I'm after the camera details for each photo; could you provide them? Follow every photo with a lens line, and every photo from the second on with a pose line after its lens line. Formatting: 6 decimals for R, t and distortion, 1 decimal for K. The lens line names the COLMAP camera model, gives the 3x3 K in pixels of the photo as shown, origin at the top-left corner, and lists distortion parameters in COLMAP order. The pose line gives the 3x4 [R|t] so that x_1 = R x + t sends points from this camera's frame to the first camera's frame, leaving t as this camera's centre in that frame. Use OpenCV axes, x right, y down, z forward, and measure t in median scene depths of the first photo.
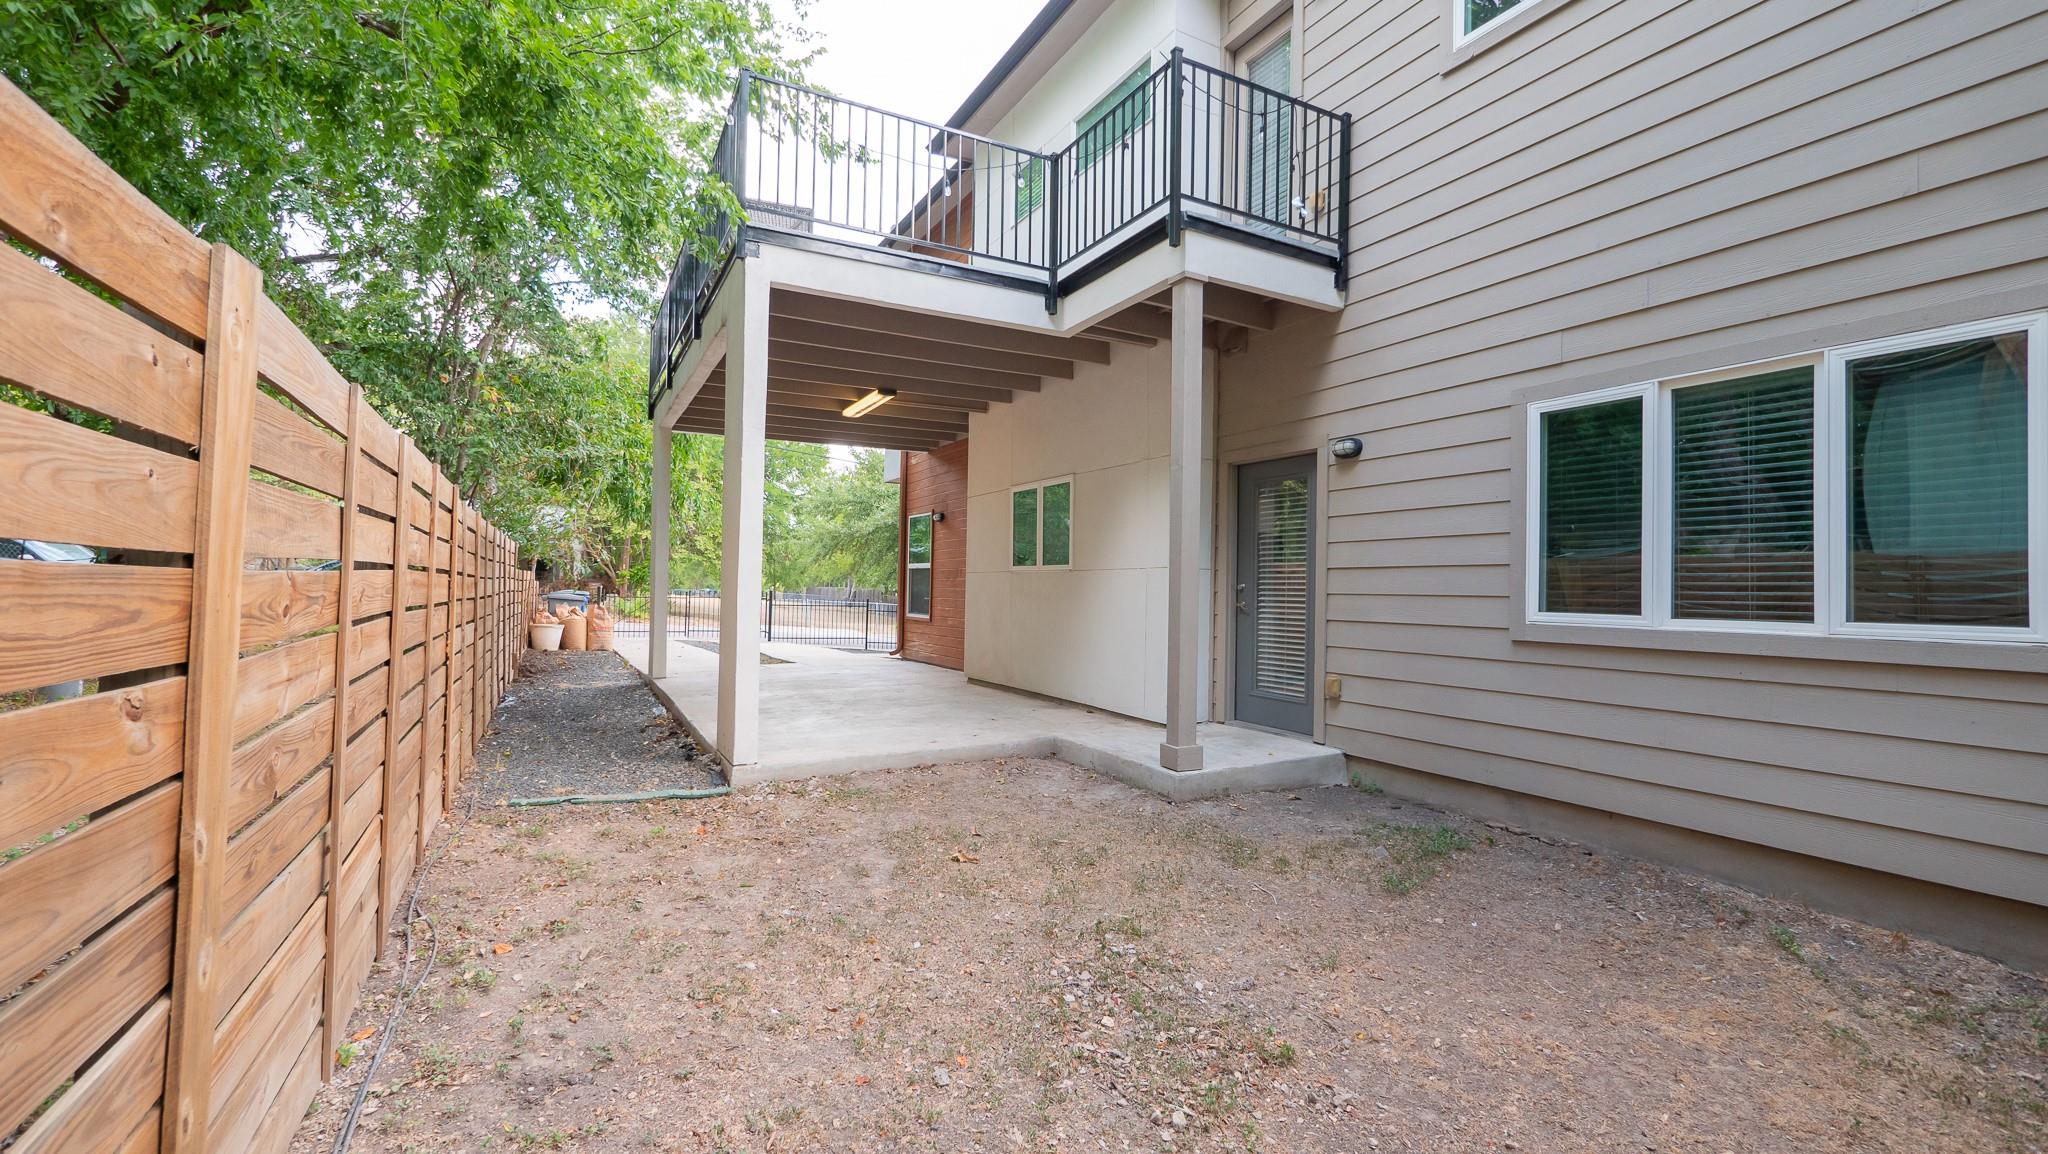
lens RADIAL K [[862.9, 0, 1017.9], [0, 862.9, 575.1], [0, 0, 1]] dist [-0.003279, -0.000481]
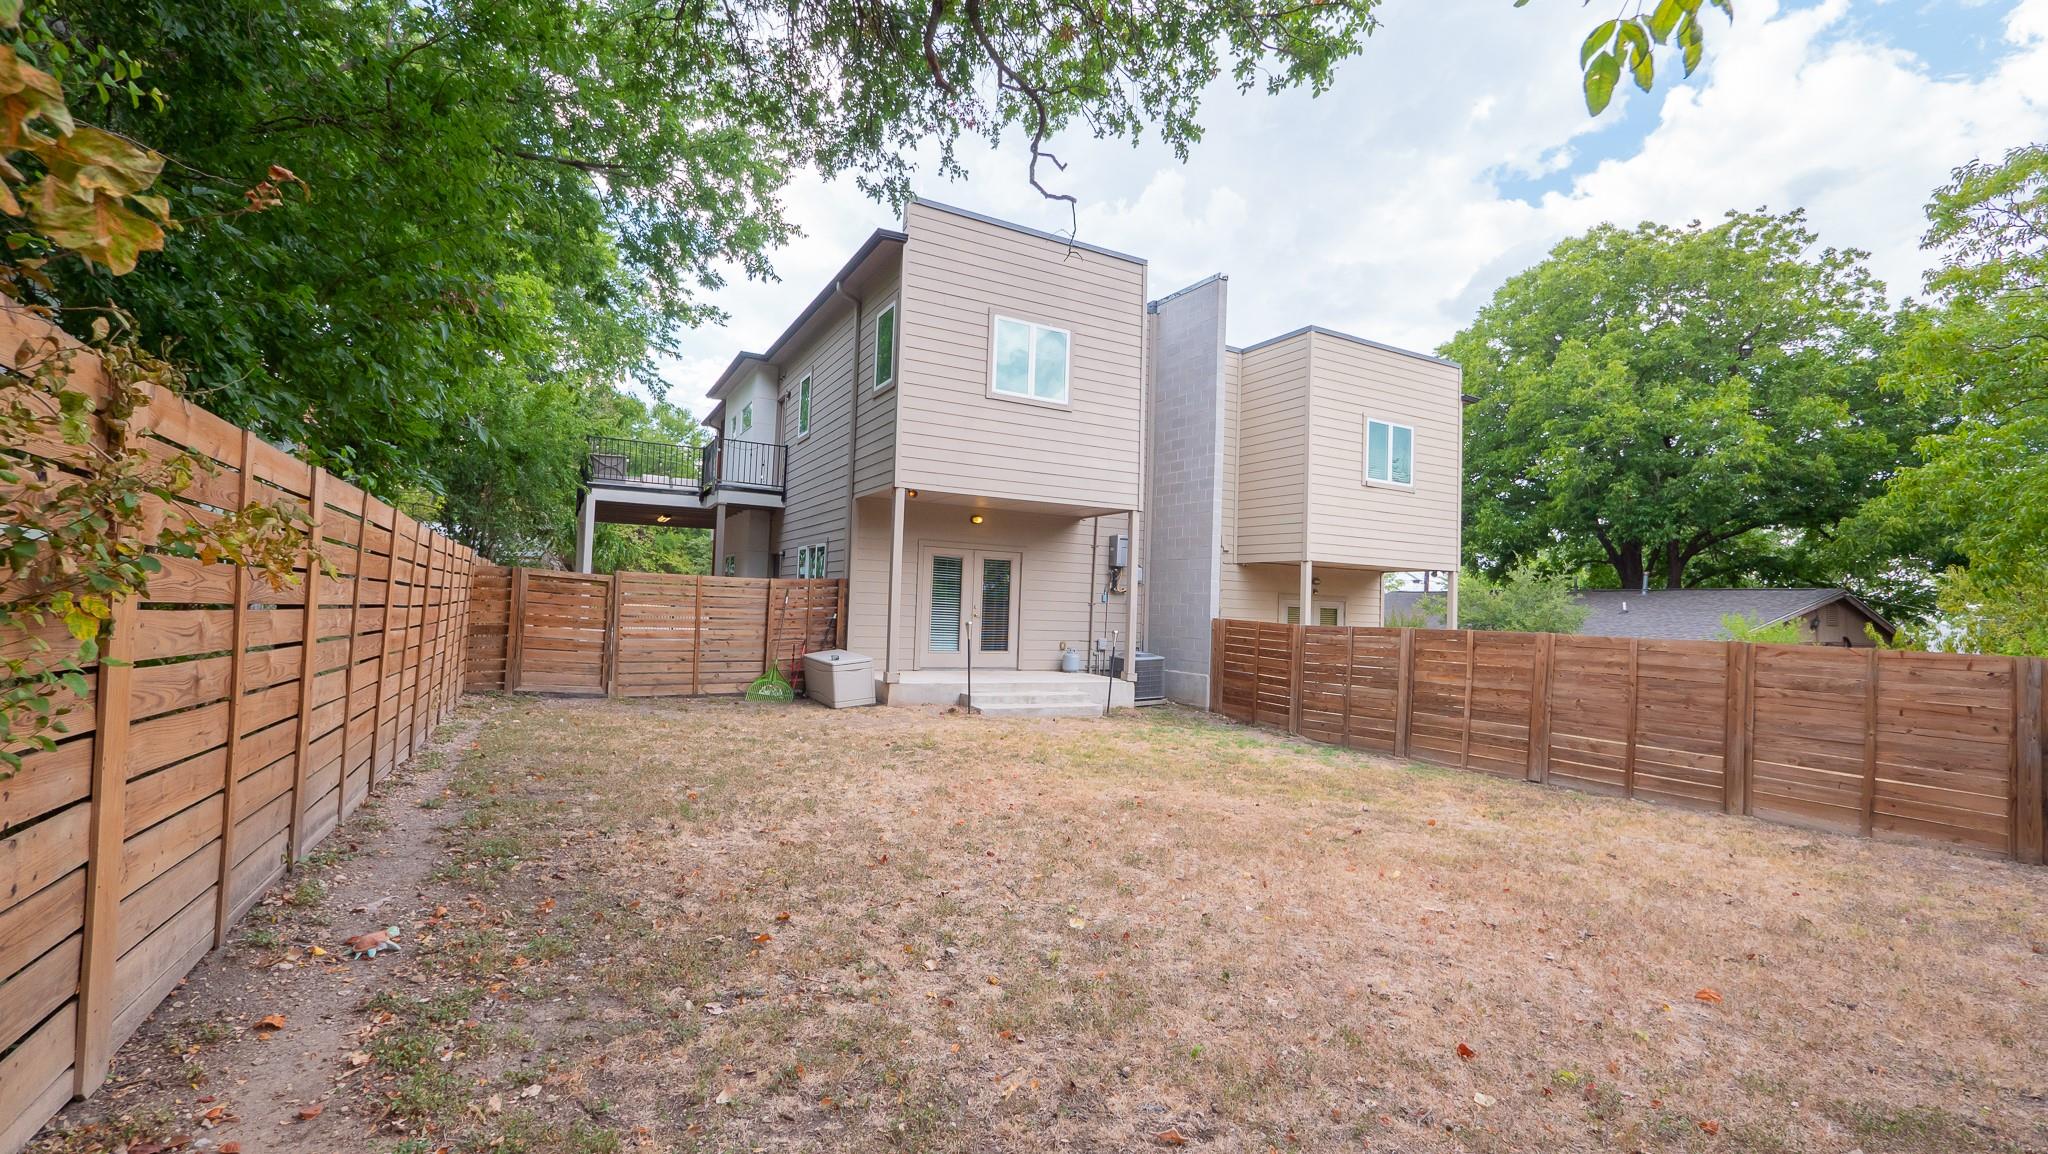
lens RADIAL K [[874.6, 0, 1014.9], [0, 874.6, 575.2], [0, 0, 1]] dist [-0.002220, 0.000019]
pose [[0.999860, 0.016115, 0.004593, 1.188419], [-0.016002, 0.999594, -0.023570, -0.008407], [-0.004971, 0.023493, 0.999712, -2.120715]]
